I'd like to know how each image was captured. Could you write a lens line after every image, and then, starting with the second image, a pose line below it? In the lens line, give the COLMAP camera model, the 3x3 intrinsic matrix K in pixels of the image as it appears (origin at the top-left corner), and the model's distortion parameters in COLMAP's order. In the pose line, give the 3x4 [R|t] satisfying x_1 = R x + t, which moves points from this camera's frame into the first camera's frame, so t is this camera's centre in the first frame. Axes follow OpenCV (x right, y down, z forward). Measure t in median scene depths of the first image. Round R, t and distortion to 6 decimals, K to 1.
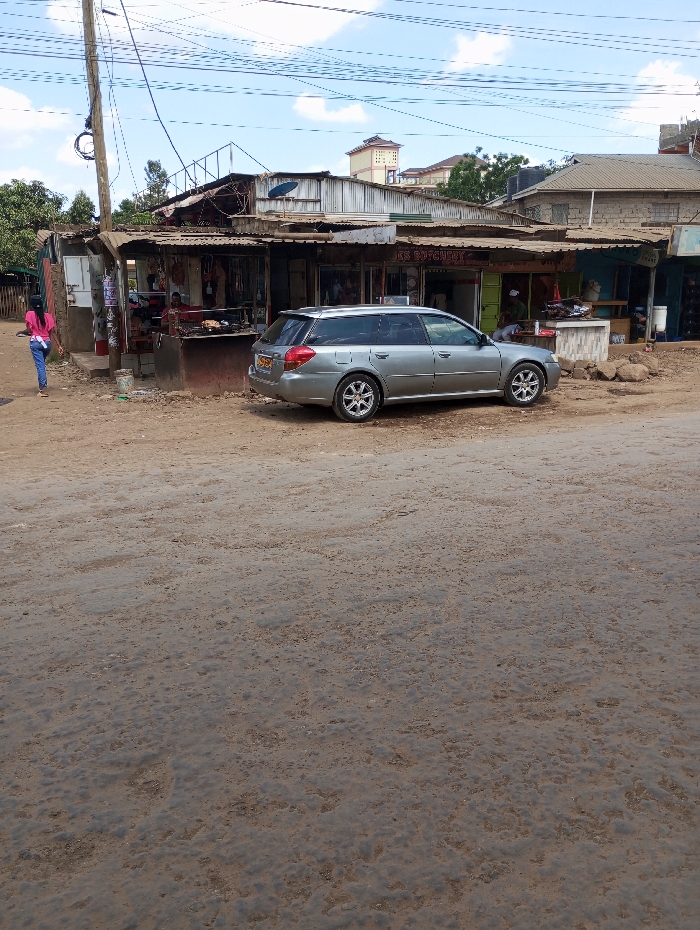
lens RADIAL K [[777.1, 0, 344.6], [0, 777.1, 459.8], [0, 0, 1]] dist [0.068960, -0.078958]
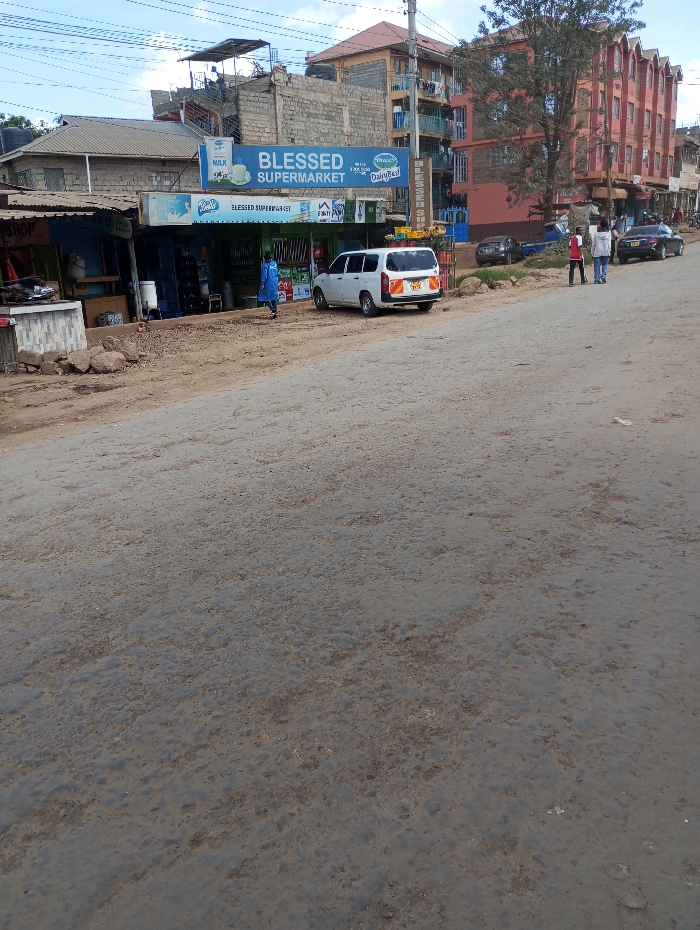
lens RADIAL K [[777.1, 0, 344.3], [0, 777.1, 464.7], [0, 0, 1]] dist [0.068960, -0.078958]
pose [[0.851664, -0.173300, 0.494606, 0.126068], [0.153197, 0.984847, 0.081280, -0.026047], [-0.501198, 0.006549, 0.865308, 0.104830]]
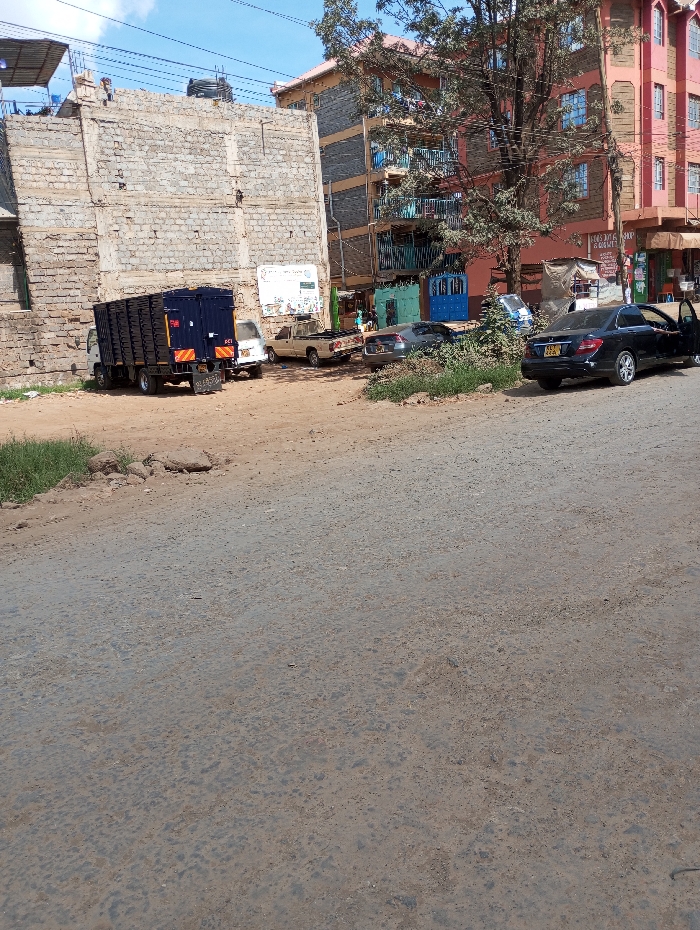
lens RADIAL K [[777.1, 0, 349.3], [0, 777.1, 464.8], [0, 0, 1]] dist [0.068960, -0.078958]
pose [[0.946899, -0.120349, 0.298159, 1.401345], [0.134722, 0.990486, -0.028053, -0.187920], [-0.291946, 0.066731, 0.954104, 0.718575]]
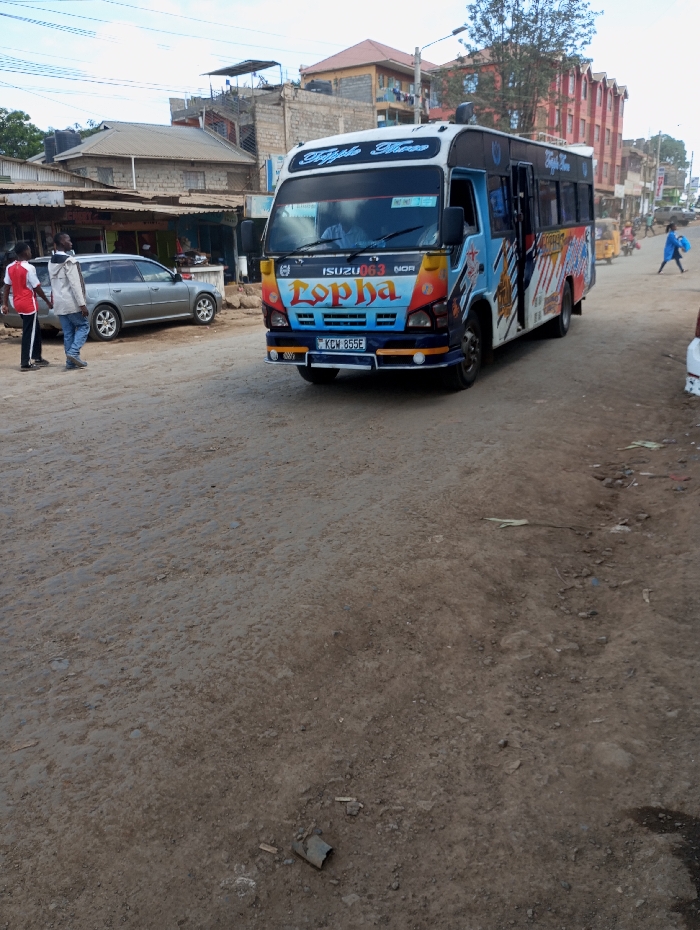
lens RADIAL K [[777.1, 0, 347.7], [0, 777.1, 469.1], [0, 0, 1]] dist [0.068960, -0.078958]
pose [[0.824216, -0.175284, 0.538464, -0.267258], [0.144255, 0.984508, 0.099674, 0.062449], [-0.547593, -0.004477, 0.836733, -0.244602]]
